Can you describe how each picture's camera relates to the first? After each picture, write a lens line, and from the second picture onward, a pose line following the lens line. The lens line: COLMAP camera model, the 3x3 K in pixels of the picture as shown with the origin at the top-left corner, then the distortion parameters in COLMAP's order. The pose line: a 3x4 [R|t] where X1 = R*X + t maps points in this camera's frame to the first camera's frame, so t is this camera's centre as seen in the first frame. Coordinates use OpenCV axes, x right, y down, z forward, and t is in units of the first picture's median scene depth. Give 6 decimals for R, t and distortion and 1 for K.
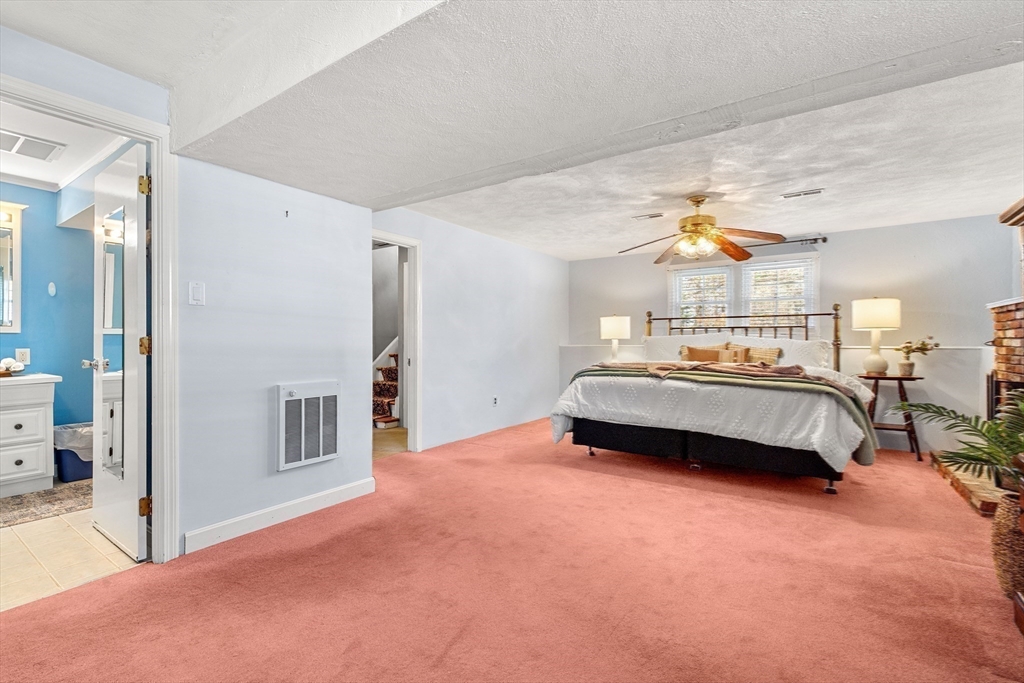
lens RADIAL K [[471.0, 0, 499.3], [0, 471.0, 340.6], [0, 0, 1]] dist [-0.006852, 0.006382]
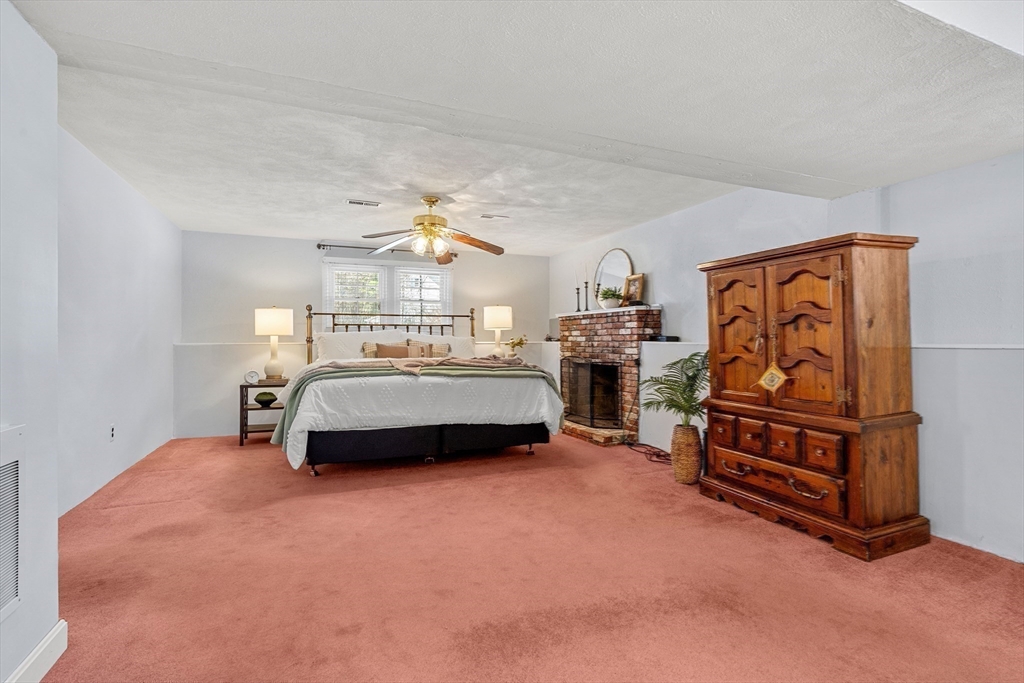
lens RADIAL K [[471.0, 0, 508.4], [0, 471.0, 339.1], [0, 0, 1]] dist [-0.006852, 0.006382]
pose [[0.528874, 0.000078, 0.848701, -0.398774], [-0.000727, 1.000000, 0.000361, 0.004845], [-0.848700, -0.000808, 0.528874, 0.336602]]
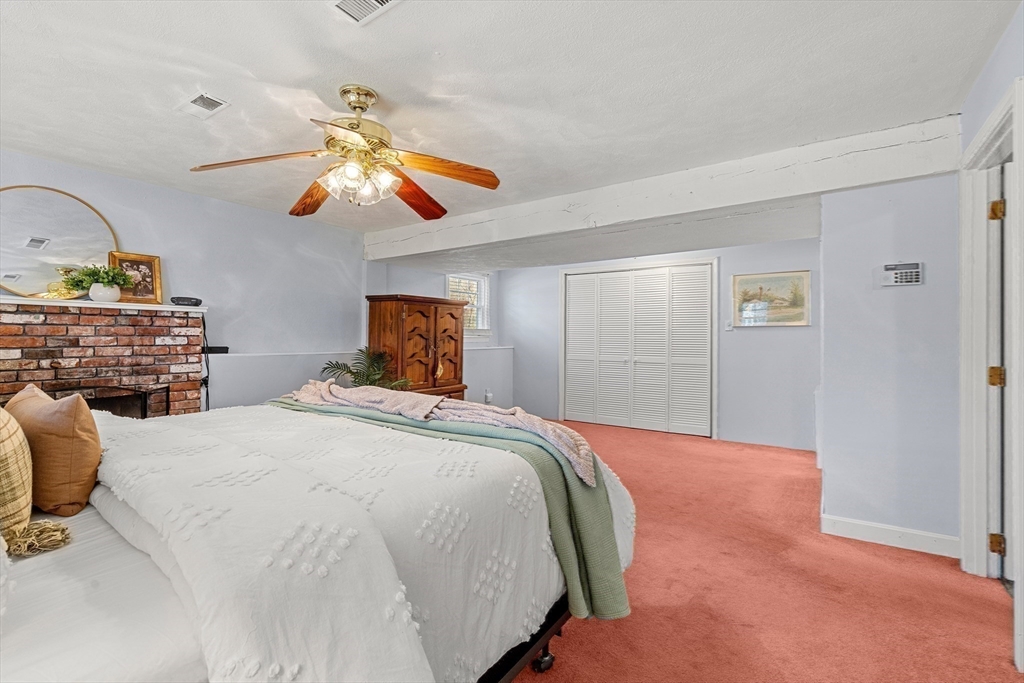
lens RADIAL K [[471.0, 0, 502.8], [0, 471.0, 338.8], [0, 0, 1]] dist [-0.006852, 0.006382]
pose [[-0.999980, -0.002408, -0.005812, 0.277834], [-0.002368, 0.999973, -0.006976, -0.015534], [0.005828, -0.006962, -0.999959, 1.683026]]
